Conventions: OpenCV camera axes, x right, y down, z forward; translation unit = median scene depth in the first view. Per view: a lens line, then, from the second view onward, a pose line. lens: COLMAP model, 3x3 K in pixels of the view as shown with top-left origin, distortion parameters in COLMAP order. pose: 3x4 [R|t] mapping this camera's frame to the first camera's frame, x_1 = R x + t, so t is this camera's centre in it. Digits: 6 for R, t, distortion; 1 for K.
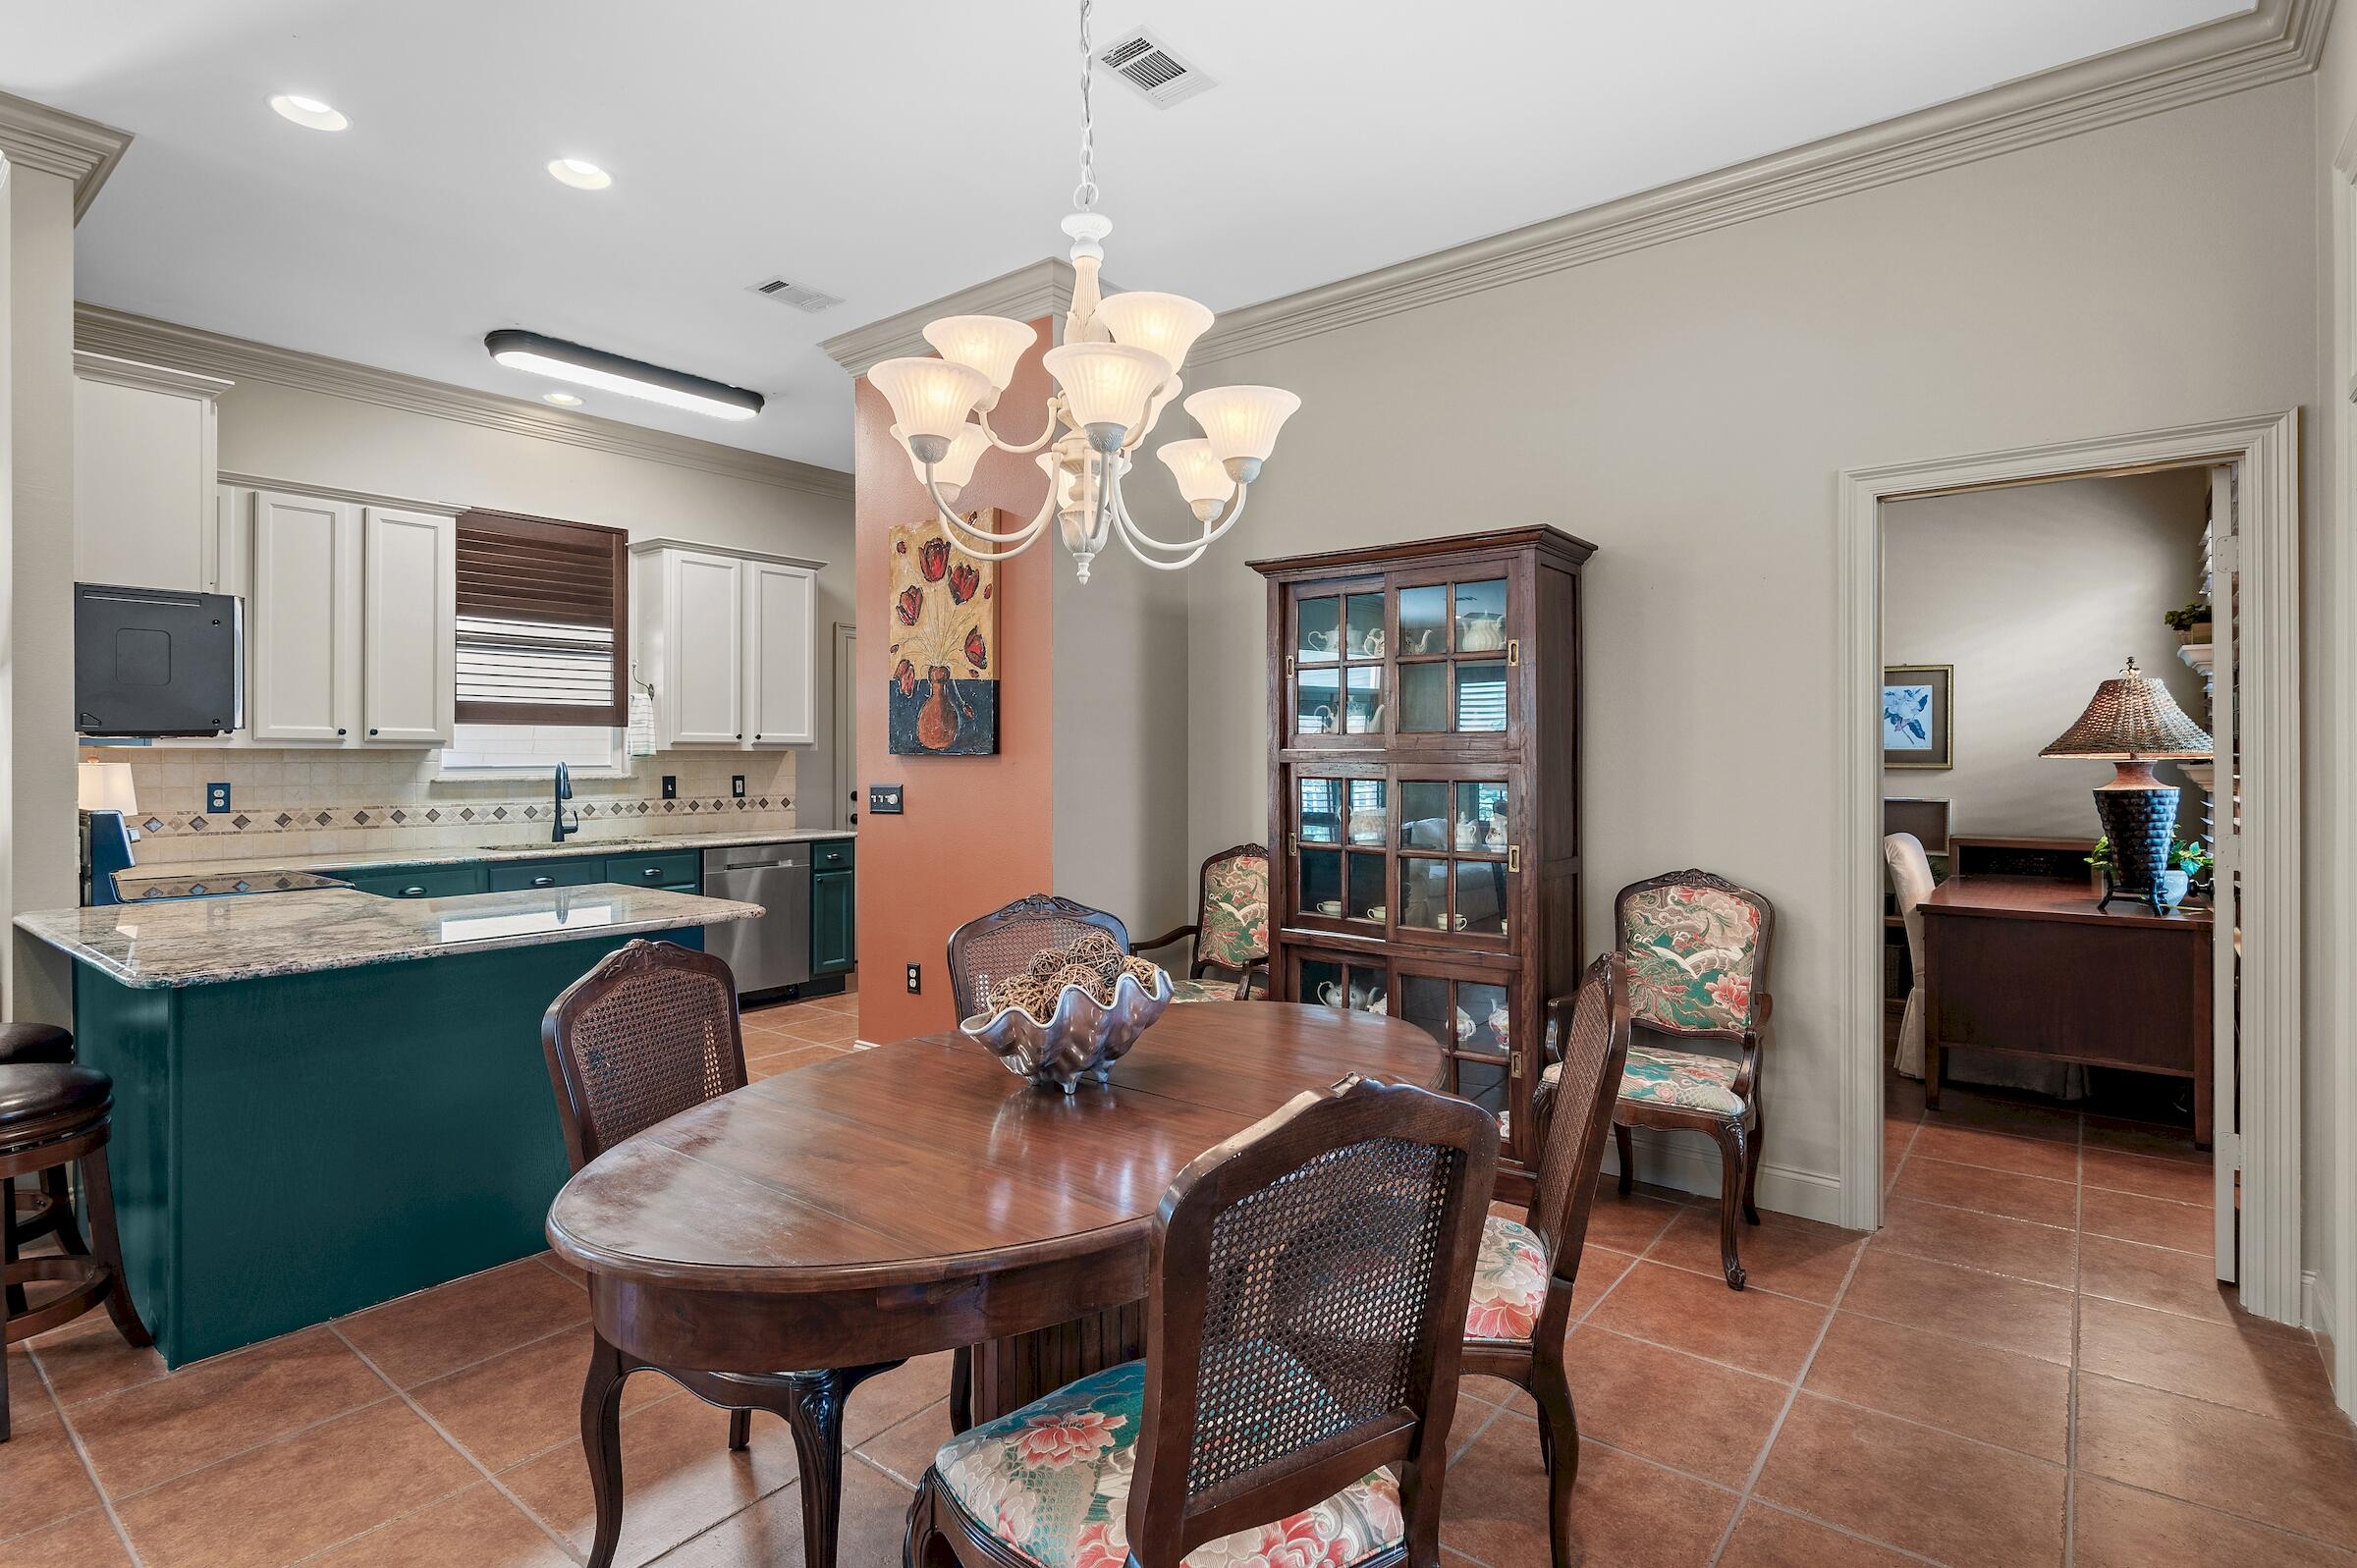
lens RADIAL K [[1158.2, 0, 1179.1], [0, 1158.2, 755.2], [0, 0, 1]] dist [-0.001183, -0.000958]
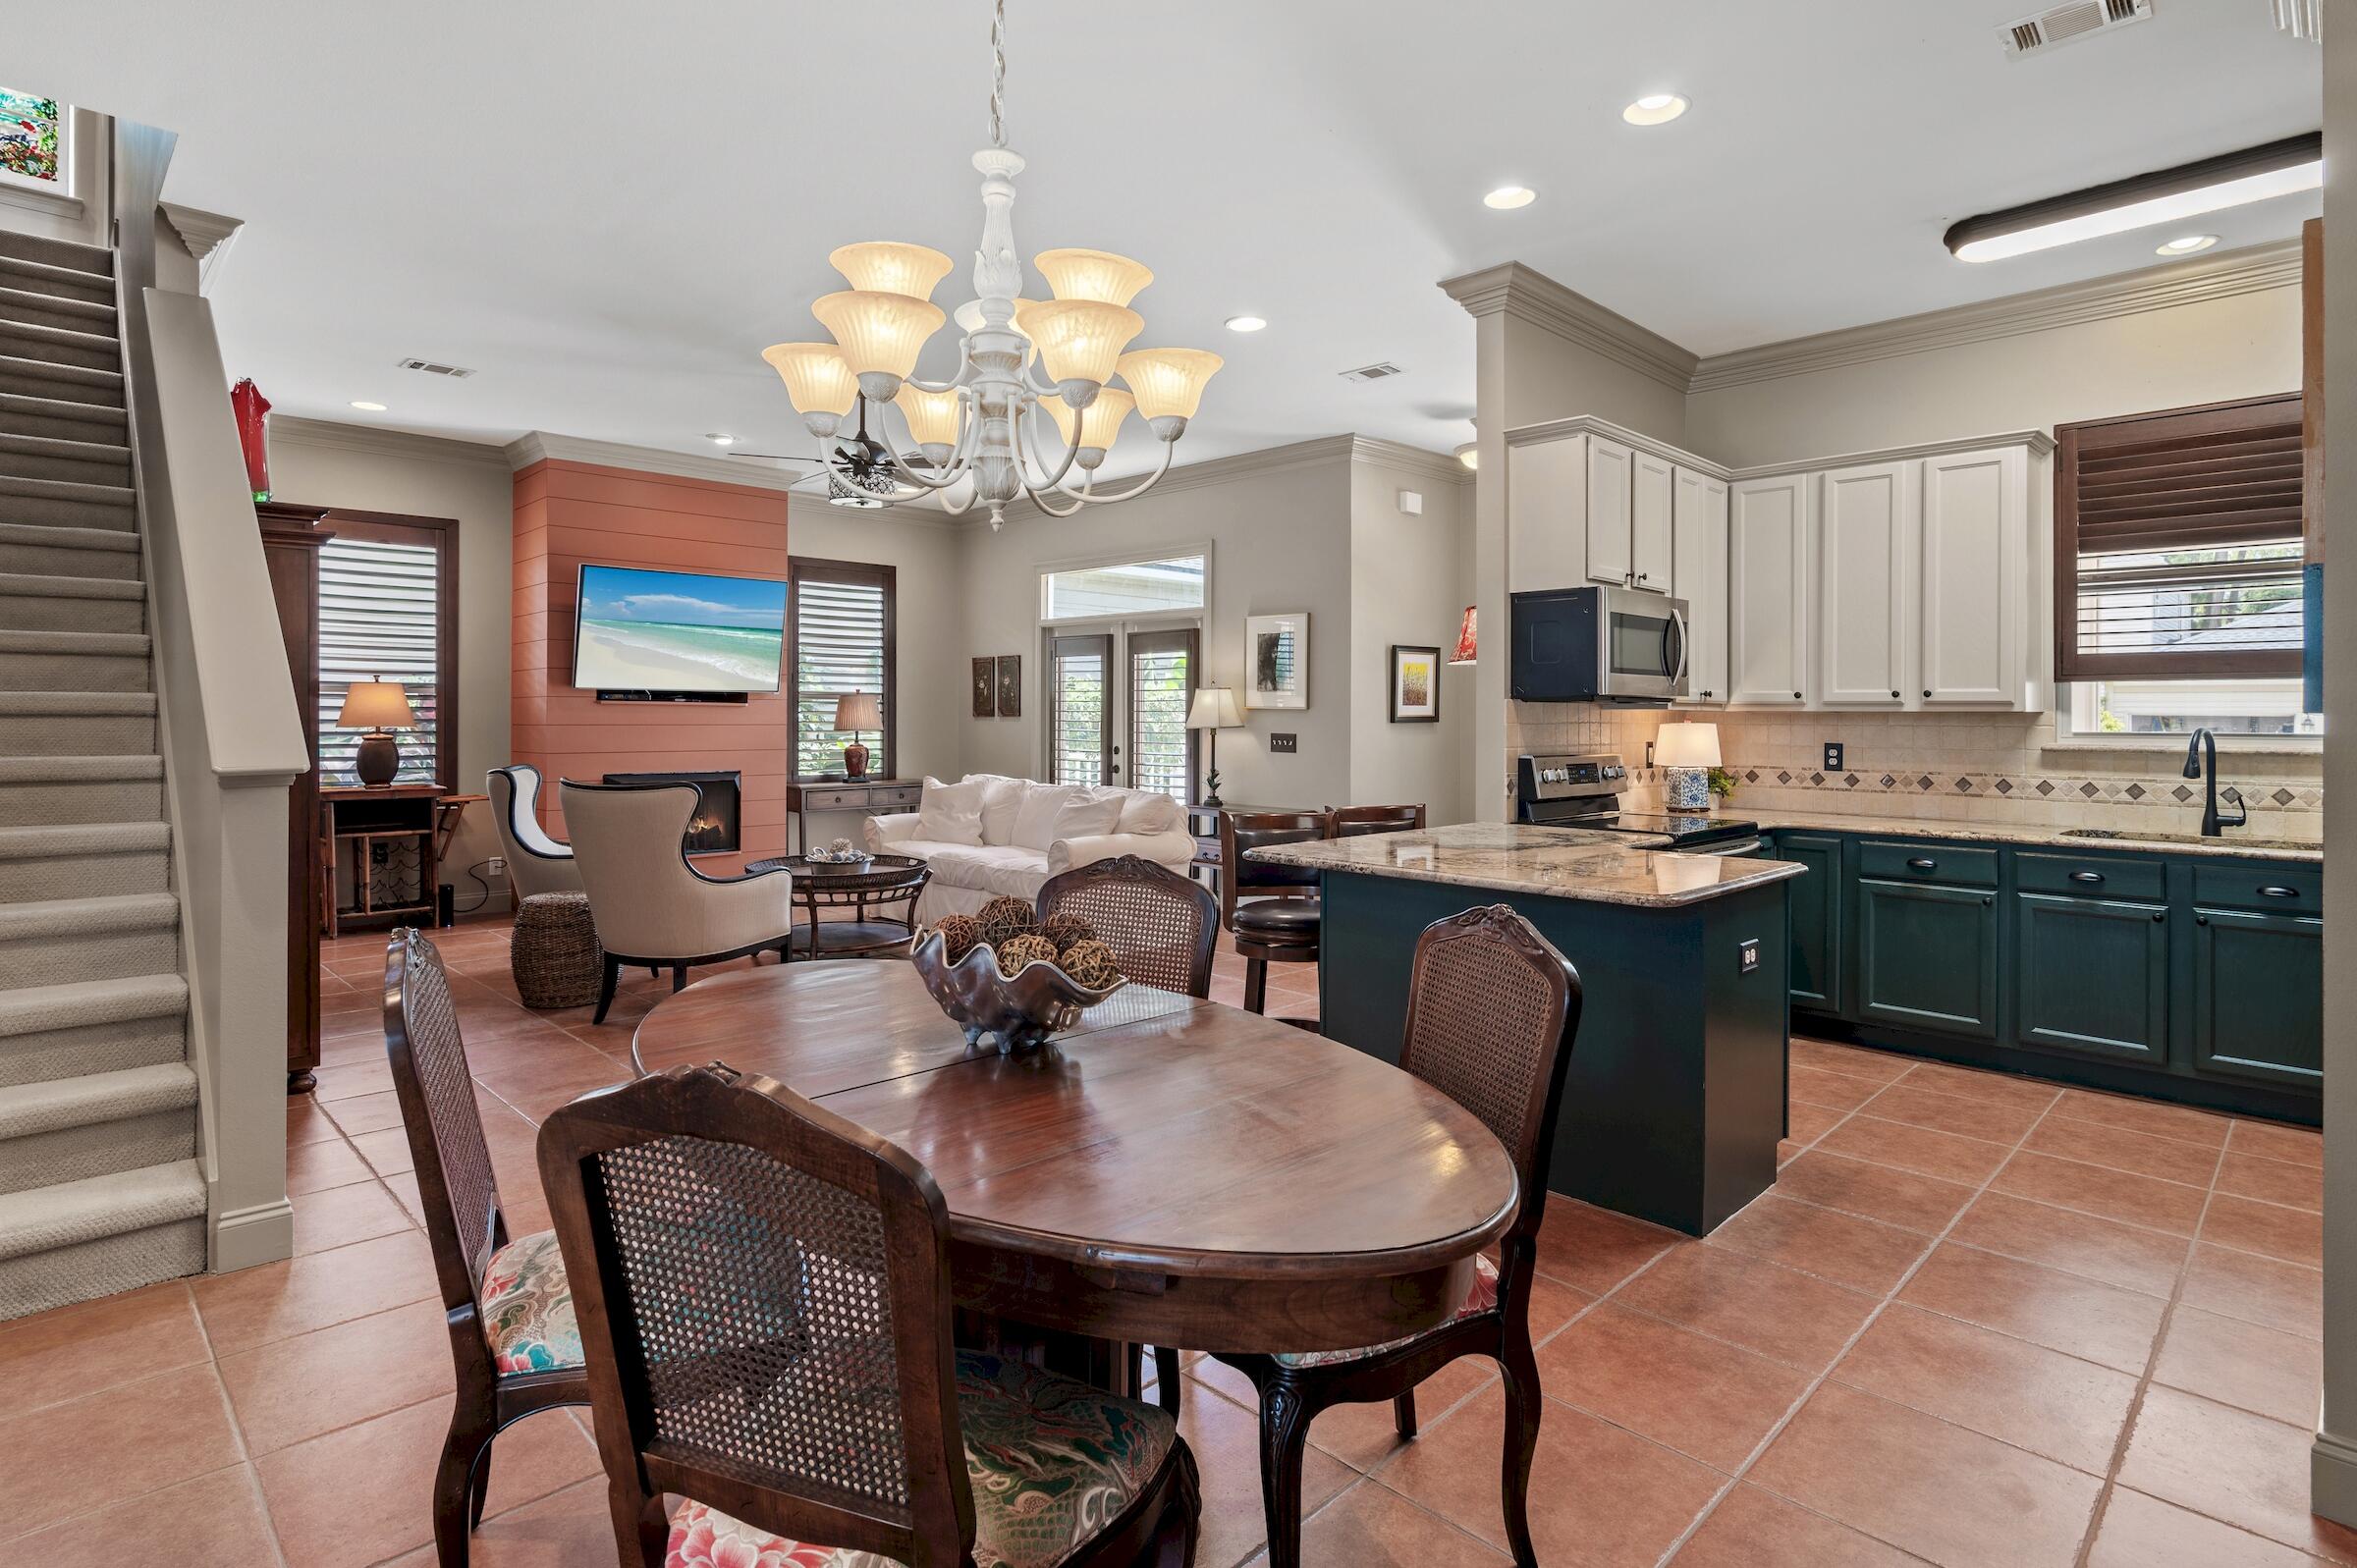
lens RADIAL K [[1203.9, 0, 1180.8], [0, 1203.9, 708.8], [0, 0, 1]] dist [-0.004099, -0.000675]
pose [[-0.121151, -0.008129, -0.992601, 0.384360], [-0.005879, 0.999955, -0.007472, 0.003716], [0.992617, 0.004930, -0.121193, 0.542476]]
